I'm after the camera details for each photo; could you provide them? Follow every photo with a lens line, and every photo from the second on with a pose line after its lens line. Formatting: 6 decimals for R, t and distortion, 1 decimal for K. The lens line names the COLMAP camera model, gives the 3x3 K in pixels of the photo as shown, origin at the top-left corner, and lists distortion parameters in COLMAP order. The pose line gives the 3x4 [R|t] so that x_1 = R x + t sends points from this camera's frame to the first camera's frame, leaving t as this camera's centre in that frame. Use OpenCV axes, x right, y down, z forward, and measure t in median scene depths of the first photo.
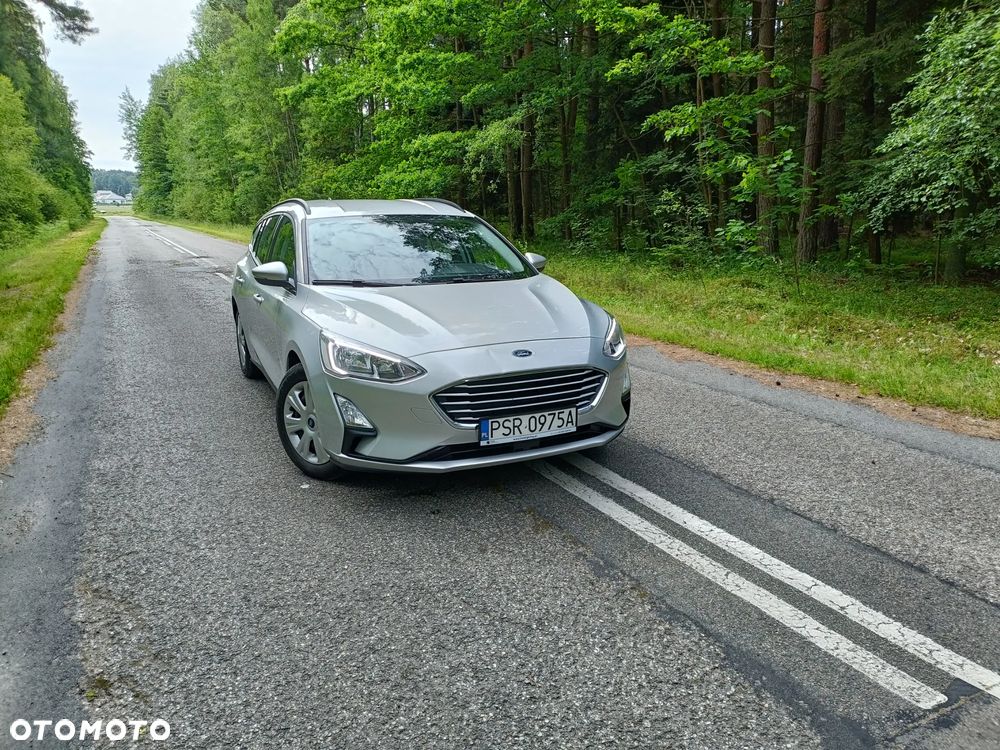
lens RADIAL K [[746.7, 0, 511.1], [0, 746.7, 375.0], [0, 0, 1]] dist [0.033829, -0.023549]
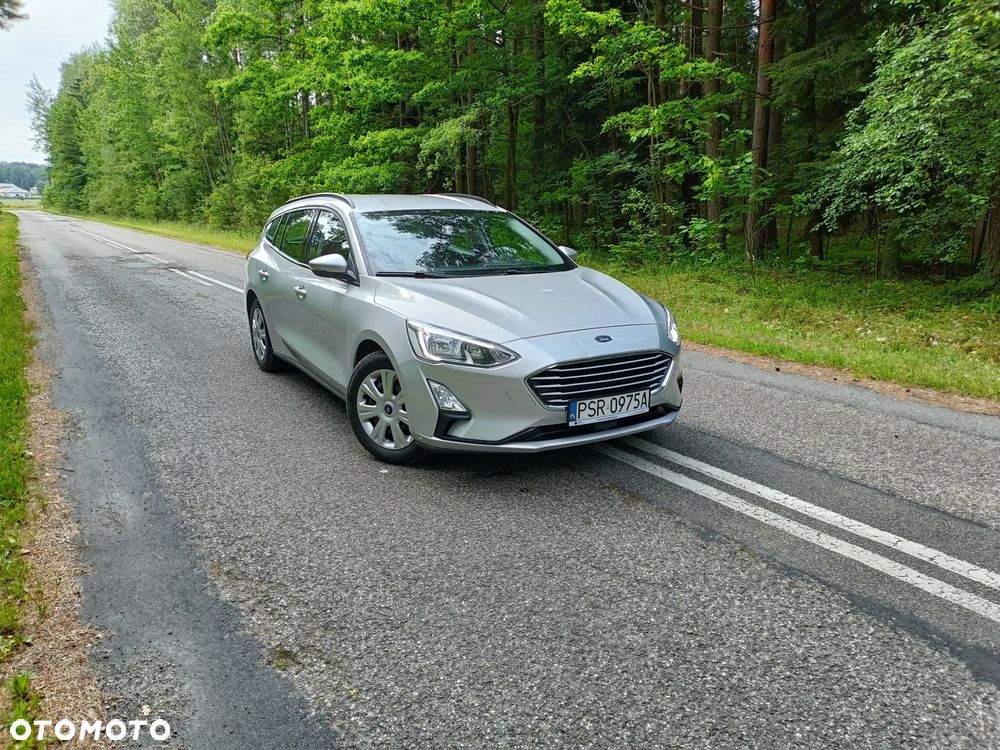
lens RADIAL K [[746.7, 0, 515.8], [0, 746.7, 363.6], [0, 0, 1]] dist [0.033829, -0.023549]
pose [[0.994819, -0.013601, 0.100745, -0.189236], [0.014811, 0.999827, -0.011265, 0.014454], [-0.100575, 0.012699, 0.994848, -0.039478]]
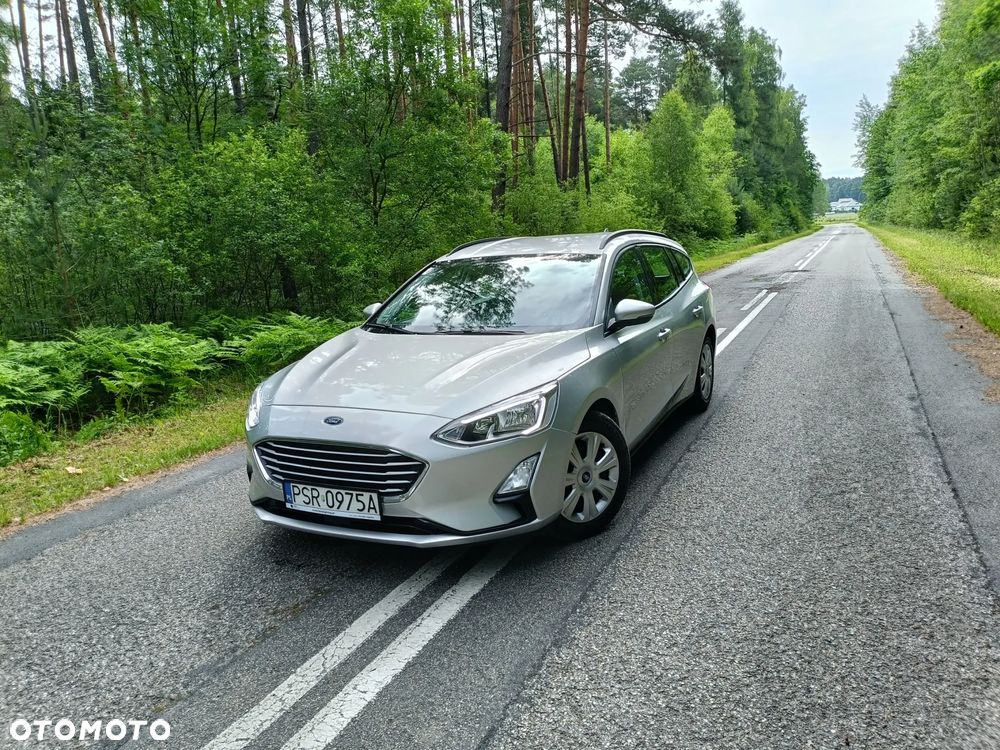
lens RADIAL K [[746.7, 0, 503.1], [0, 746.7, 390.3], [0, 0, 1]] dist [0.033829, -0.023549]
pose [[0.609450, 0.129961, -0.782100, 0.752221], [-0.119507, 0.990261, 0.071426, -0.137949], [0.783765, 0.049936, 0.619046, 0.517115]]
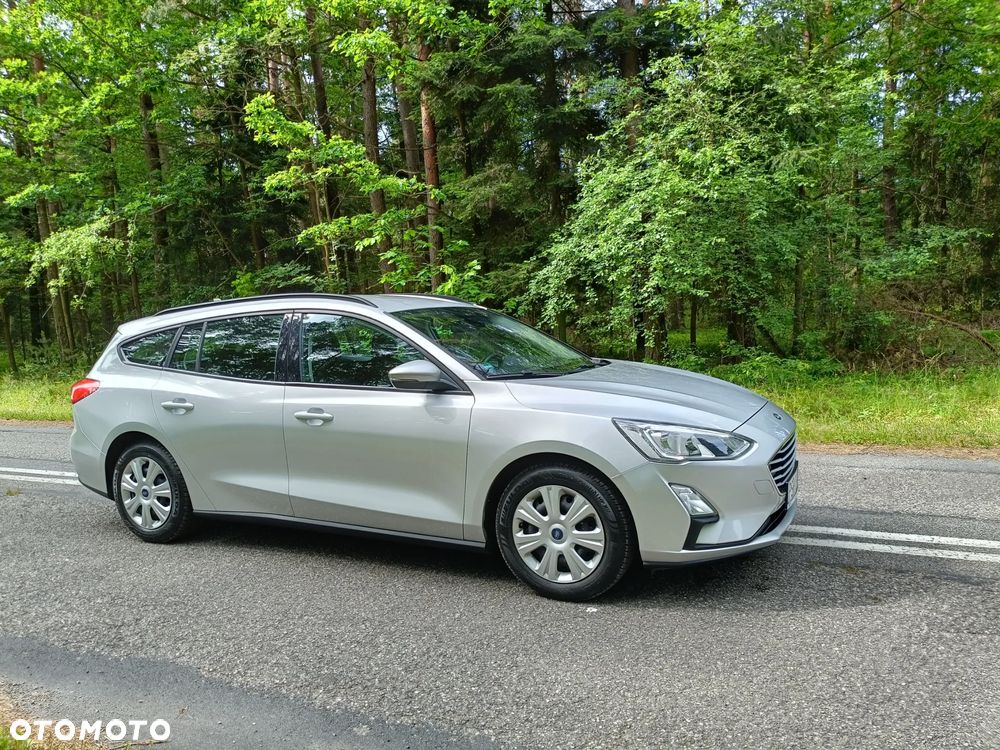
lens RADIAL K [[746.7, 0, 506.6], [0, 746.7, 380.7], [0, 0, 1]] dist [0.033829, -0.023549]
pose [[0.799565, -0.079474, 0.595298, -0.783433], [0.165594, 0.981957, -0.091320, -0.038802], [-0.577299, 0.171594, 0.798299, 0.318359]]
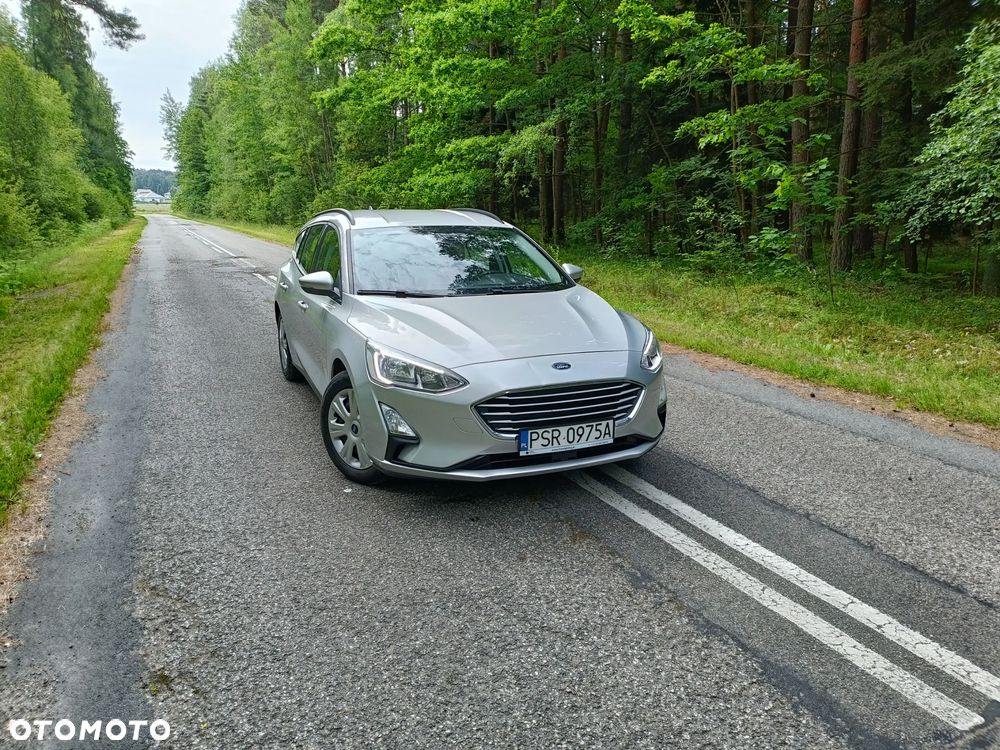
lens RADIAL K [[746.7, 0, 510.8], [0, 746.7, 365.3], [0, 0, 1]] dist [0.033829, -0.023549]
pose [[0.999198, 0.016146, -0.036643, -0.015355], [-0.016657, 0.999768, -0.013672, -0.012875], [0.036414, 0.014271, 0.999235, -0.022965]]
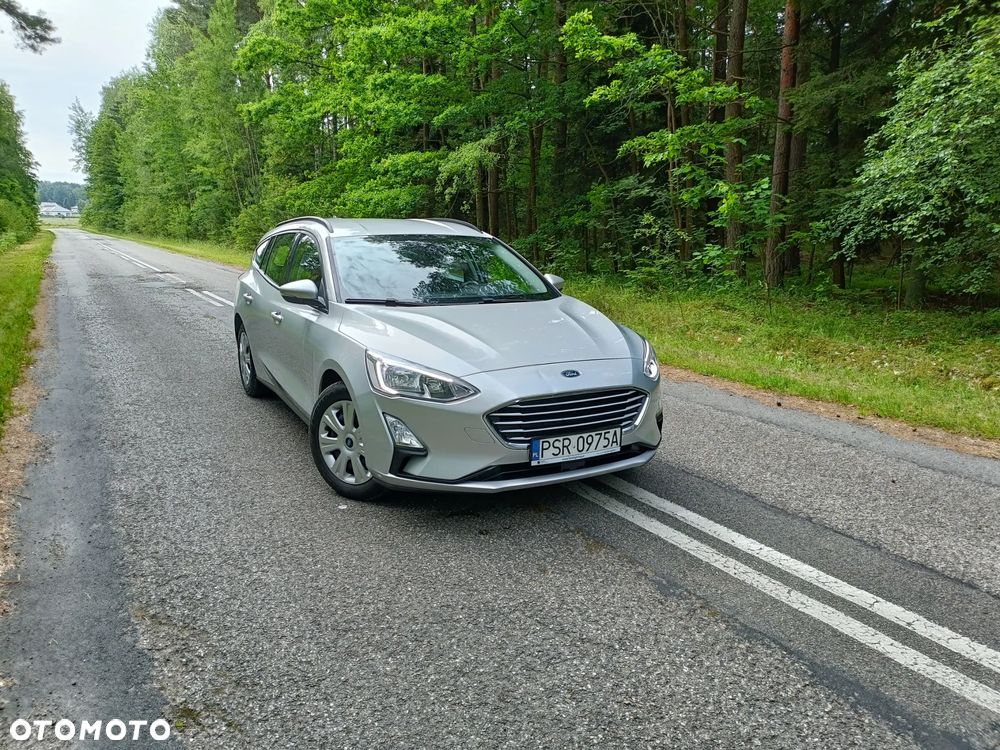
lens RADIAL K [[746.7, 0, 512.2], [0, 746.7, 373.0], [0, 0, 1]] dist [0.033829, -0.023549]
pose [[0.998099, 0.006115, 0.061323, -0.109983], [-0.004360, 0.999578, -0.028711, -0.000508], [-0.061473, 0.028389, 0.997705, -0.001676]]
